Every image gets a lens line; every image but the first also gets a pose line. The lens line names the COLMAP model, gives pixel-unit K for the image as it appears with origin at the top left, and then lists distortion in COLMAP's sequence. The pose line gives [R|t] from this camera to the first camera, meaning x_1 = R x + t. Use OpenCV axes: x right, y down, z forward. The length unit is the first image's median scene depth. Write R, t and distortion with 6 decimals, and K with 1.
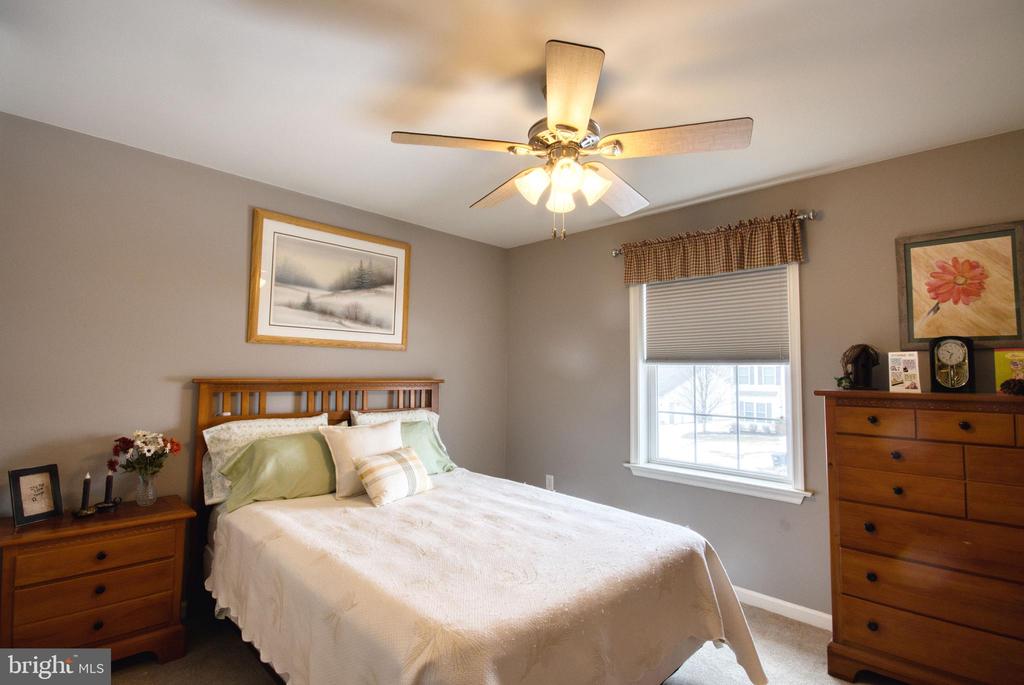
lens RADIAL K [[483.1, 0, 514.4], [0, 483.1, 341.4], [0, 0, 1]] dist [-0.001553, -0.000425]
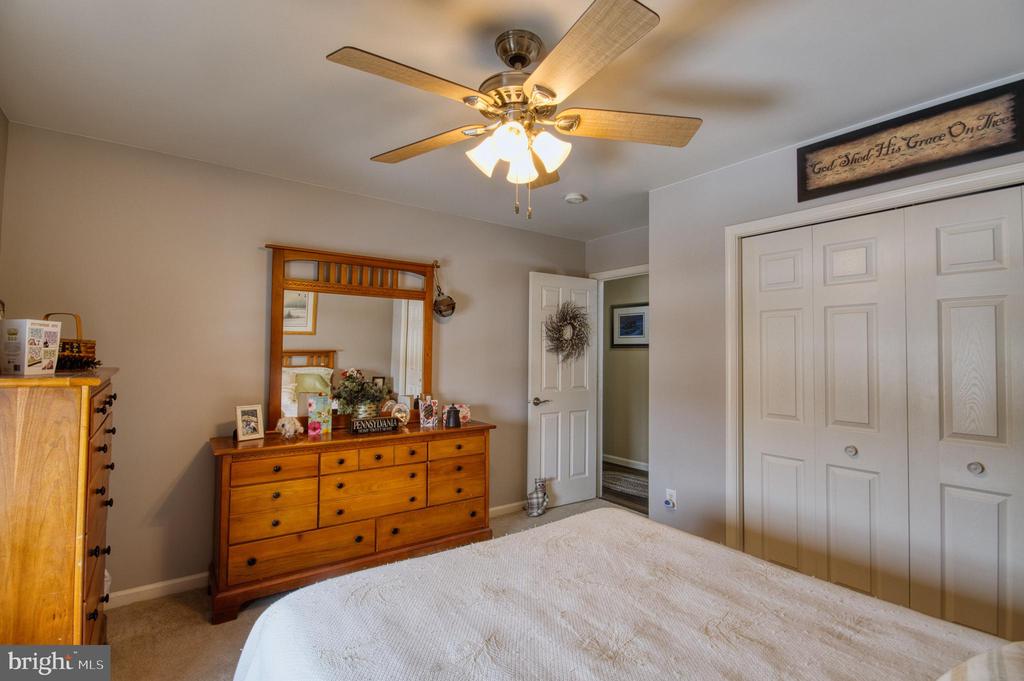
lens RADIAL K [[483.1, 0, 511.4], [0, 483.1, 337.7], [0, 0, 1]] dist [-0.001553, -0.000425]
pose [[-0.987293, -0.019962, 0.157651, -0.029185], [-0.034148, 0.995553, -0.087800, 0.090068], [-0.155198, -0.092067, -0.983584, 1.638939]]
